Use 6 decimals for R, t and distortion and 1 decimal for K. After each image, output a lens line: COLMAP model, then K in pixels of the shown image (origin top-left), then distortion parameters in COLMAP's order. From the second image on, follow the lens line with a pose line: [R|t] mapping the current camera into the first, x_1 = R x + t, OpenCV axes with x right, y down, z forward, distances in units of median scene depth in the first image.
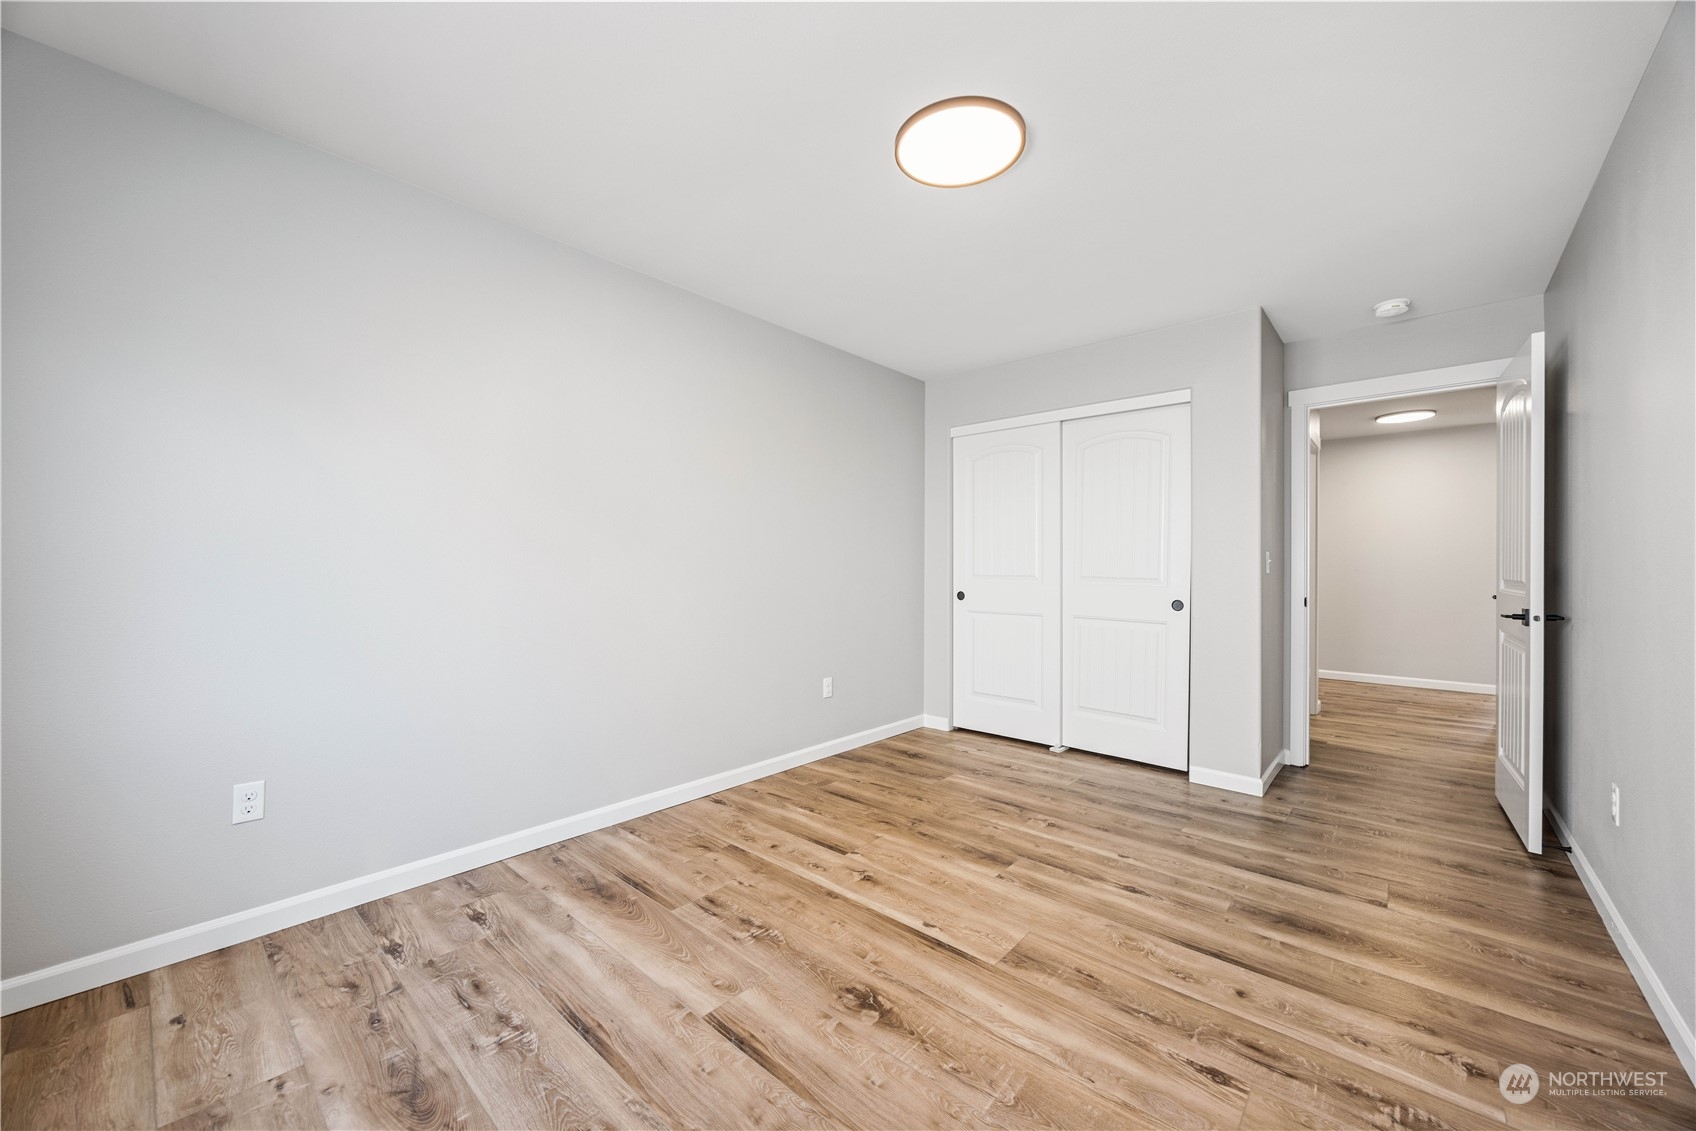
lens RADIAL K [[640.9, 0, 834.7], [0, 640.9, 568.5], [0, 0, 1]] dist [-0.002043, -0.000281]
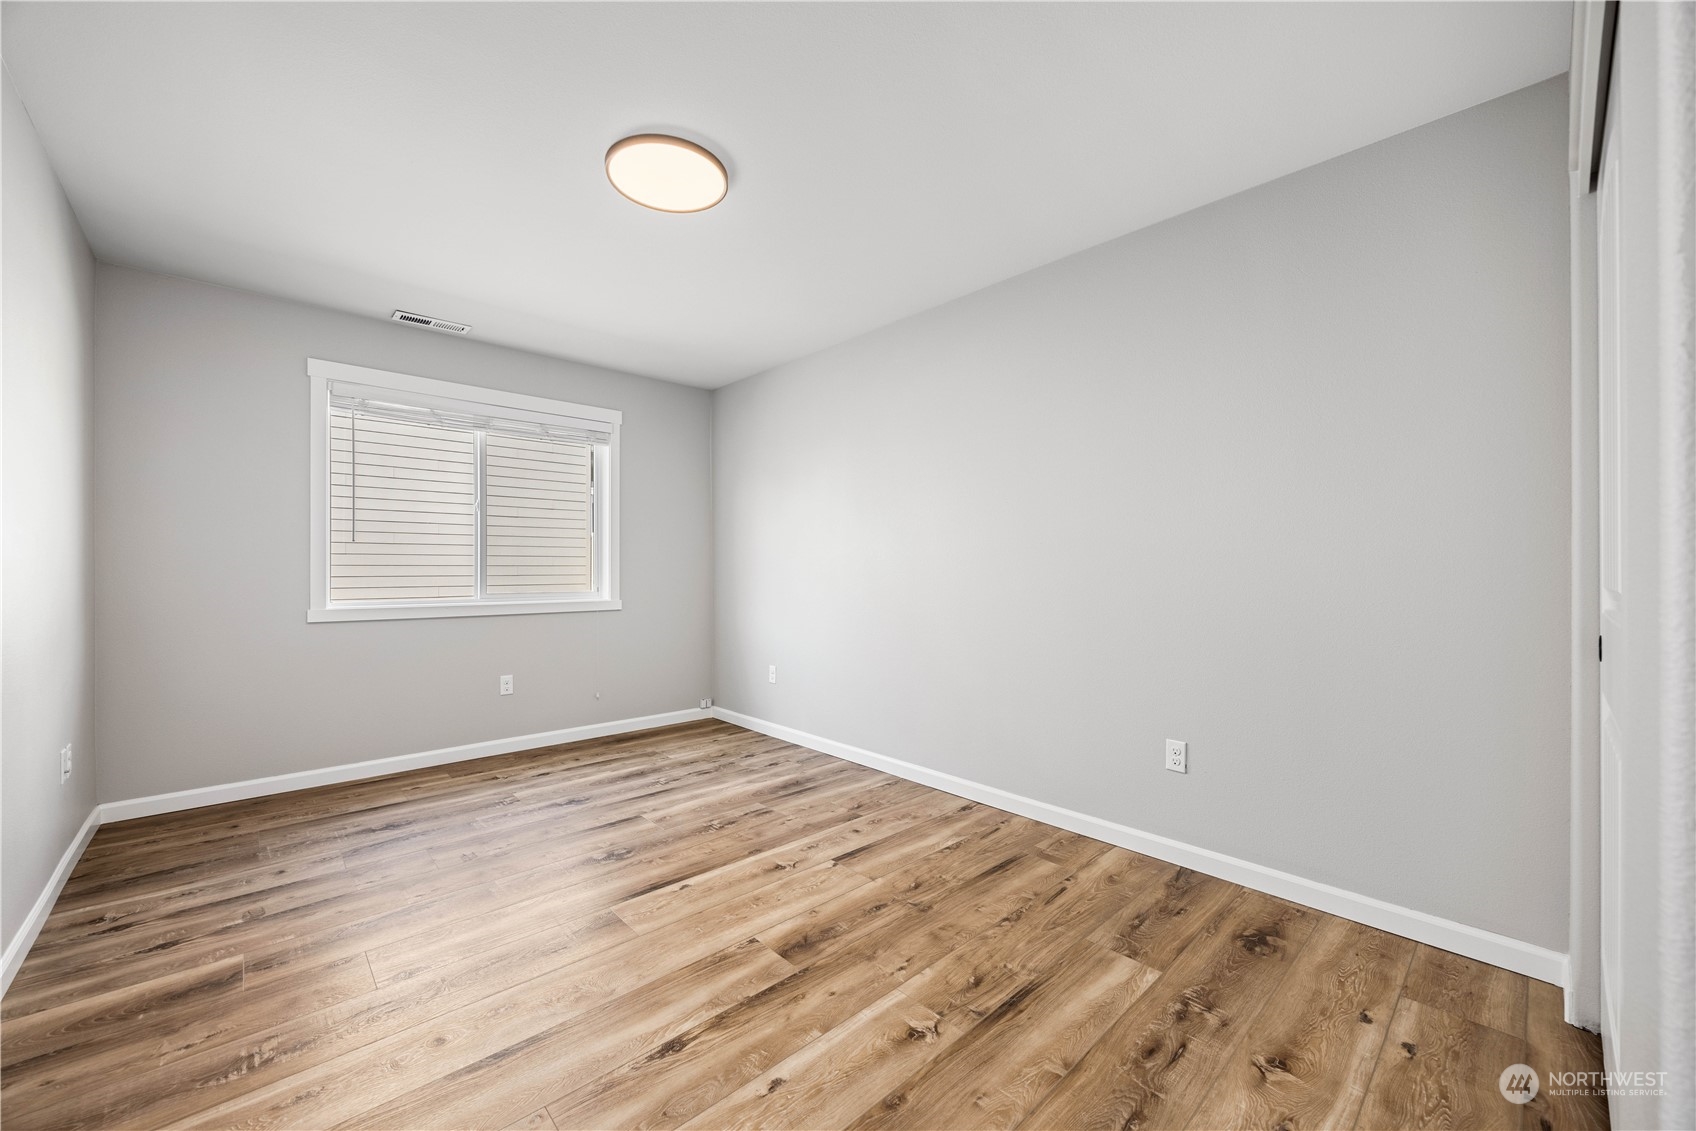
lens RADIAL K [[640.9, 0, 834.7], [0, 640.9, 568.5], [0, 0, 1]] dist [-0.002043, -0.000281]
pose [[-0.088990, -0.006932, -0.996008, 0.970282], [-0.004241, 0.999969, -0.006580, 0.009408], [0.996024, 0.003638, -0.089016, 1.068536]]
